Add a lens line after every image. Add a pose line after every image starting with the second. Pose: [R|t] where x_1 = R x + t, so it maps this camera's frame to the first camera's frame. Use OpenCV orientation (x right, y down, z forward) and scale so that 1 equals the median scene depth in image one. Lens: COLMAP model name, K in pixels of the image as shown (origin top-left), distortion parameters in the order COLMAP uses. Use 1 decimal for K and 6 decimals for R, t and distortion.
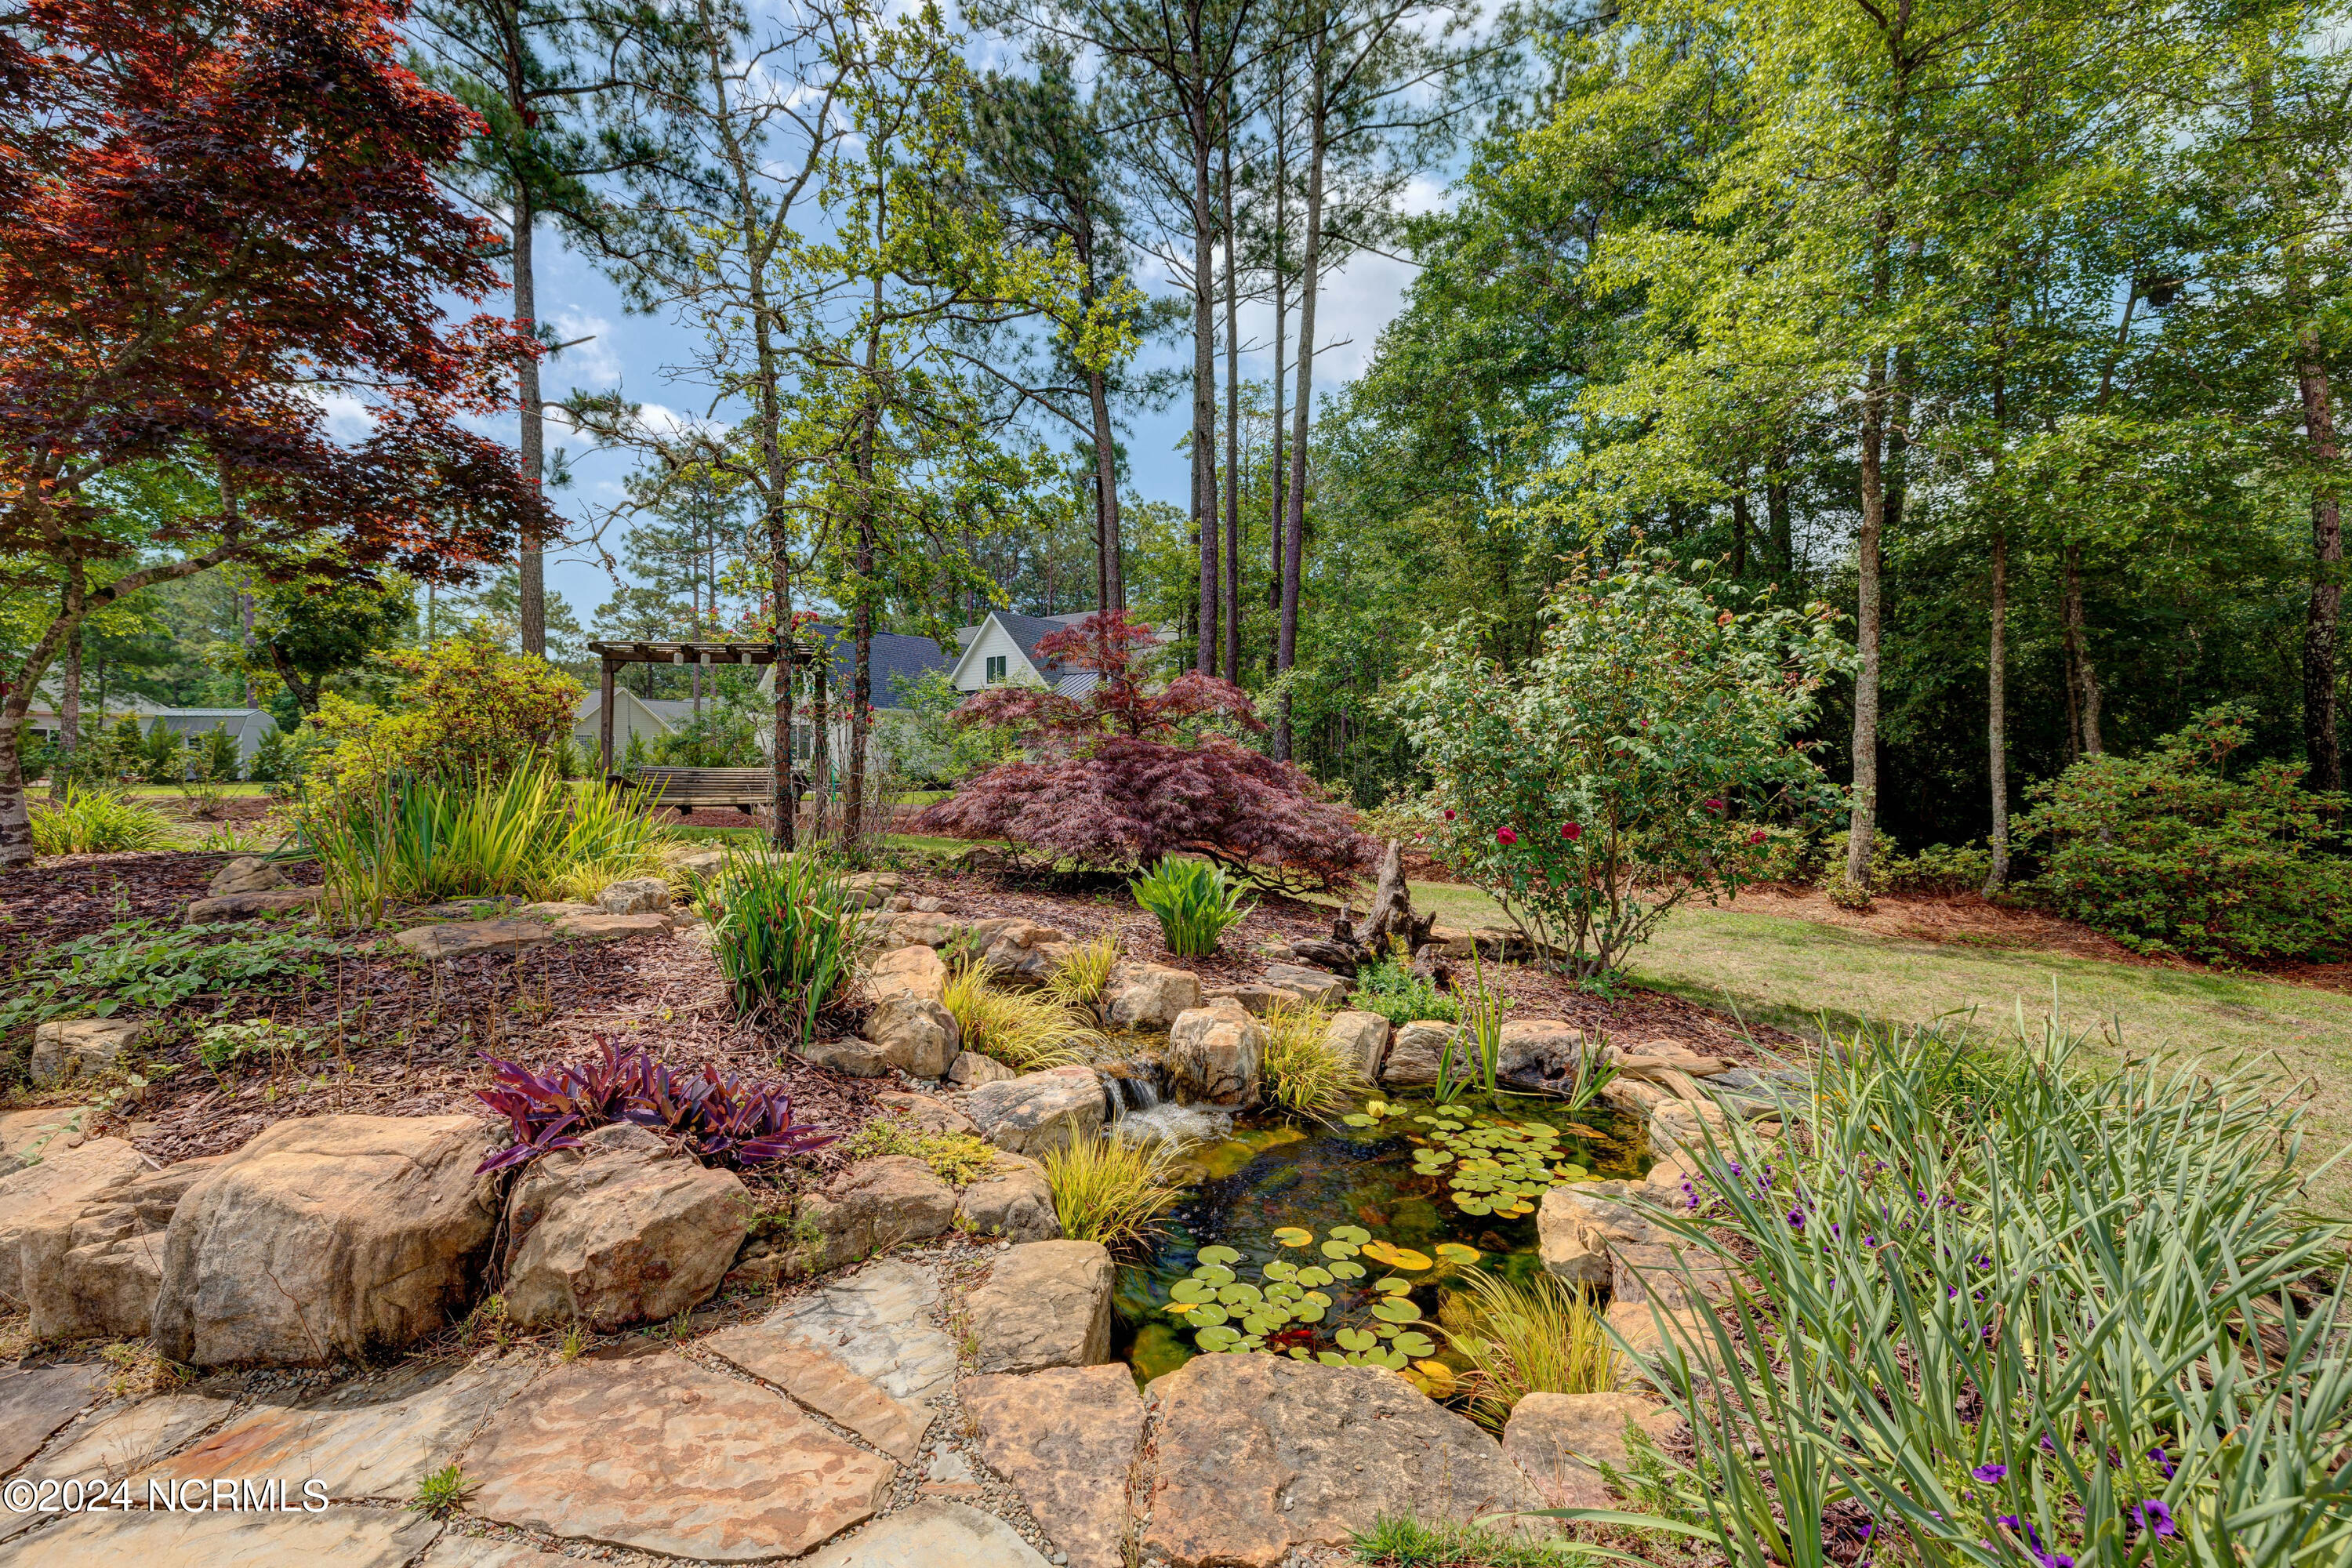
lens RADIAL K [[986.2, 0, 1168.7], [0, 986.2, 771.3], [0, 0, 1]] dist [-0.003111, 0.000338]
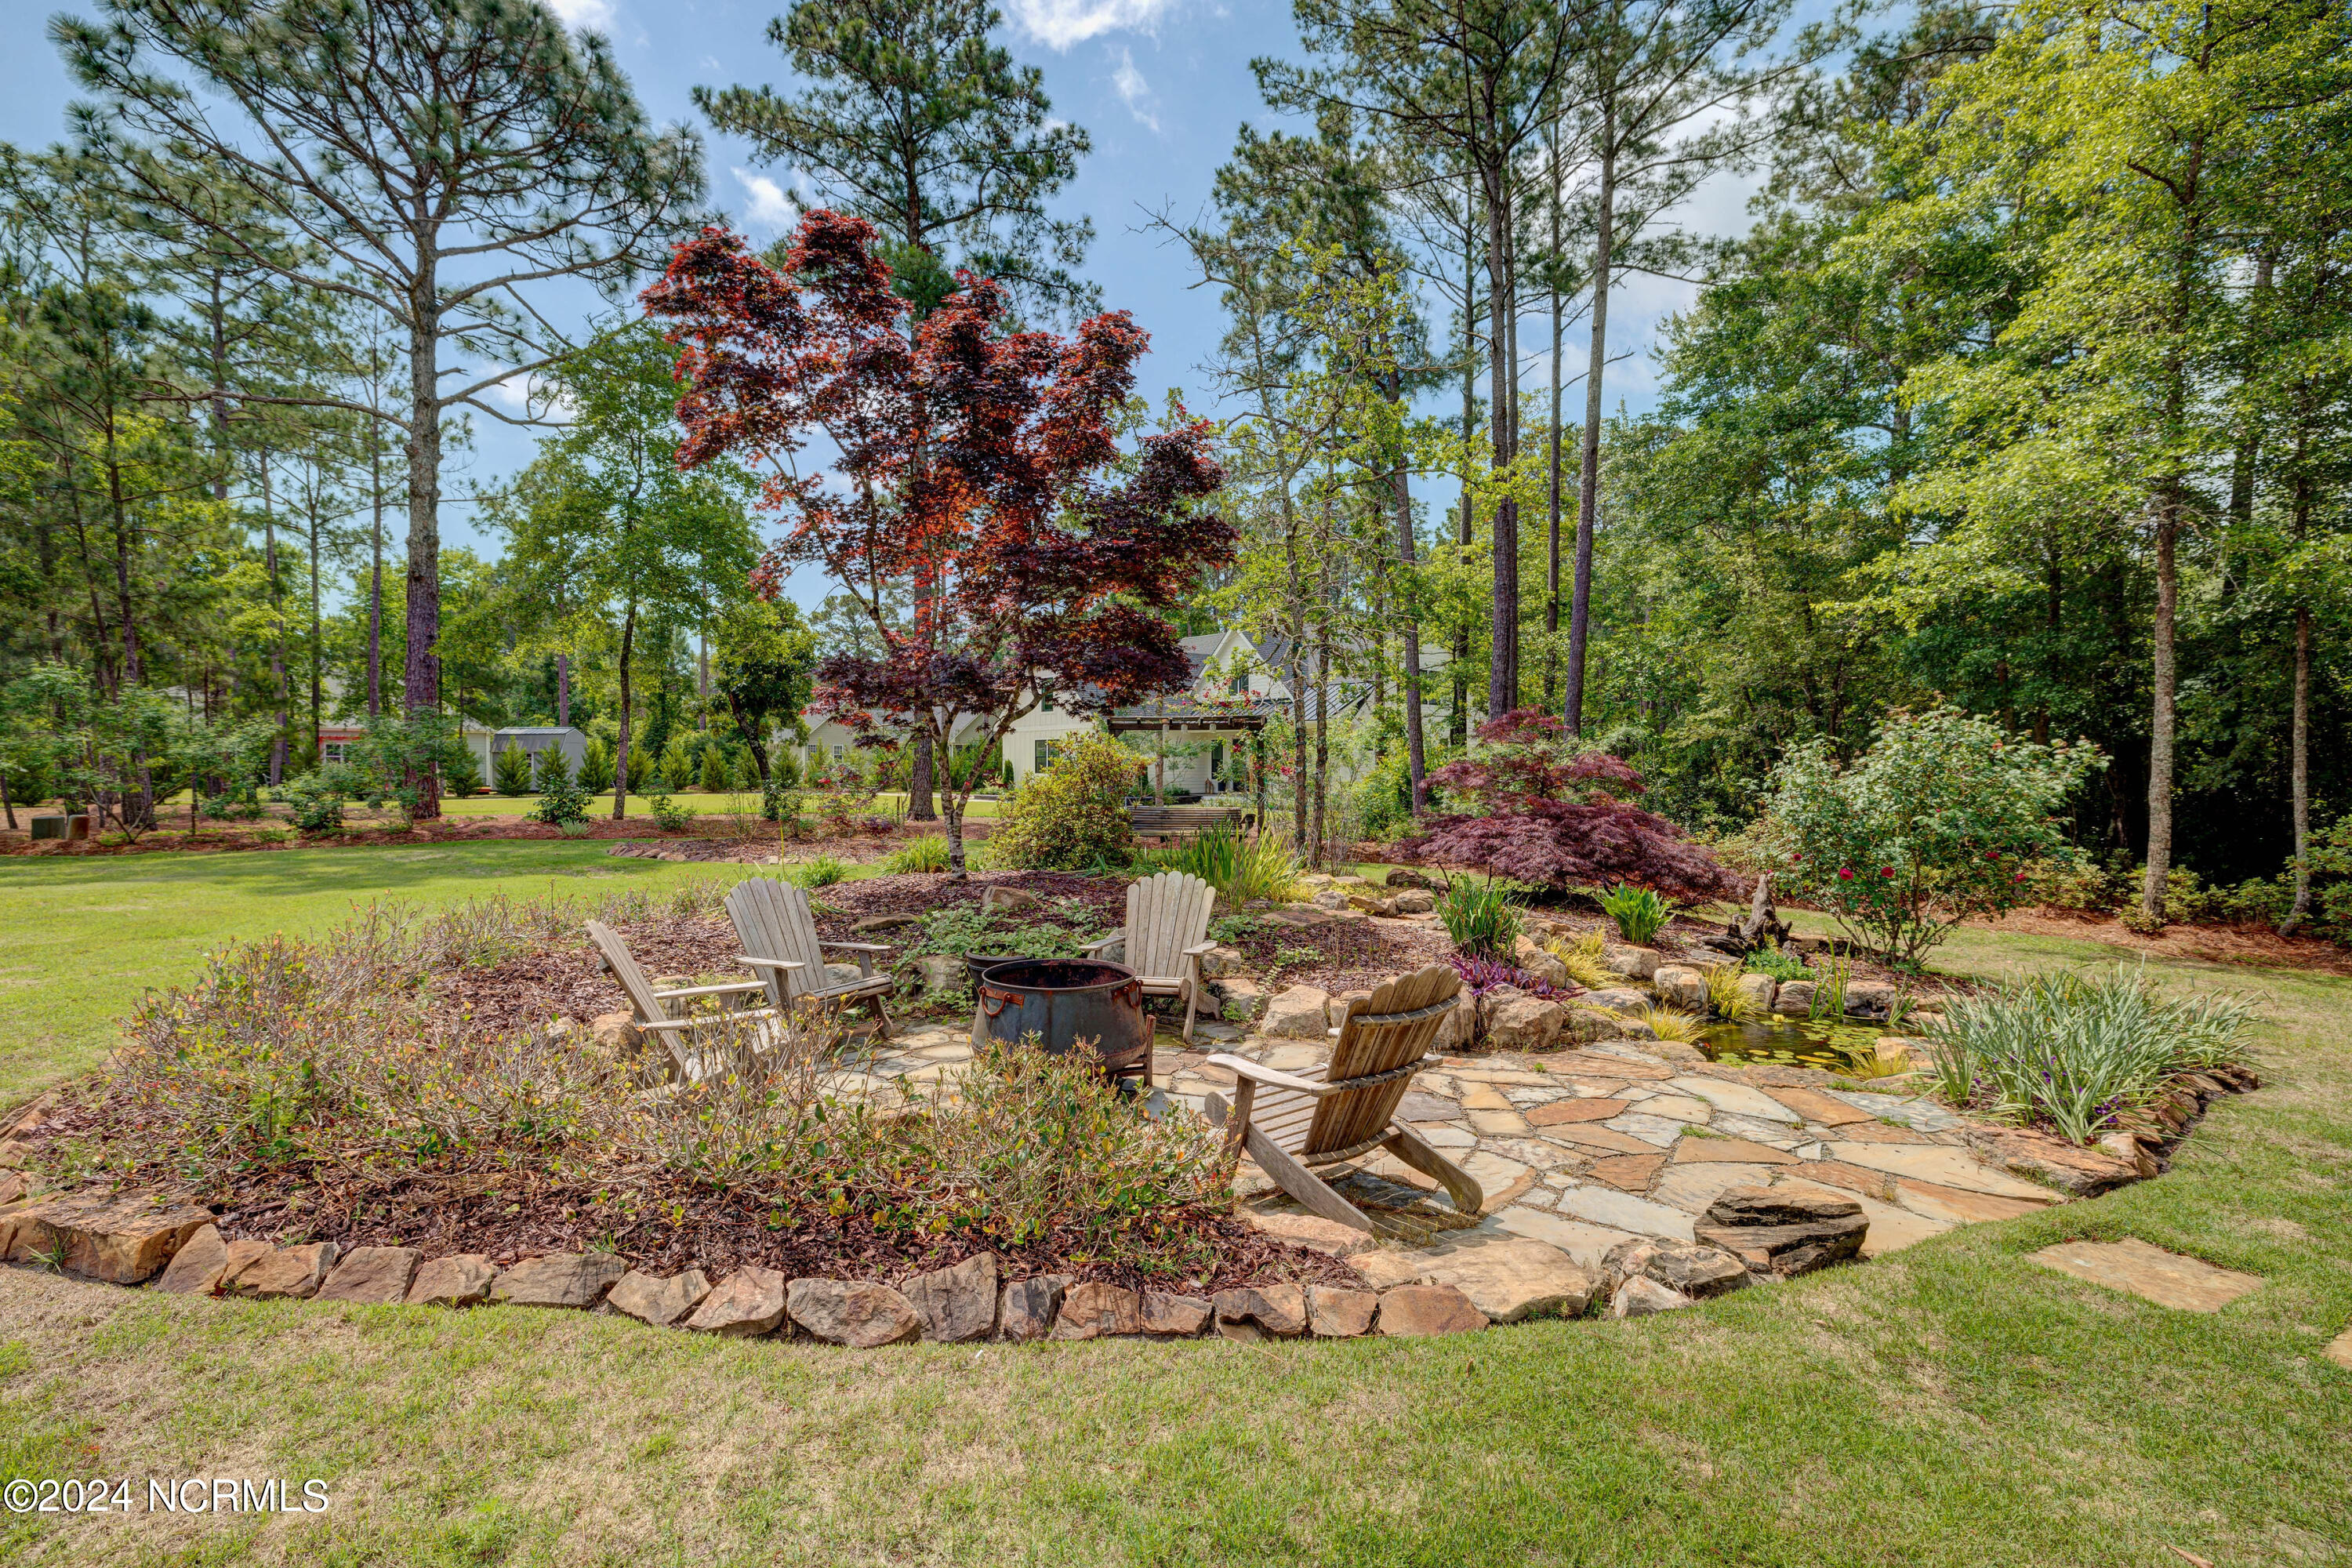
lens RADIAL K [[1079.0, 0, 1175.6], [0, 1079.0, 779.6], [0, 0, 1]] dist [-0.011438, 0.000516]
pose [[0.981816, 0.000349, -0.189834, -0.214791], [0.000131, 0.999997, 0.002513, -0.051126], [0.189834, -0.002492, 0.981813, -0.504032]]
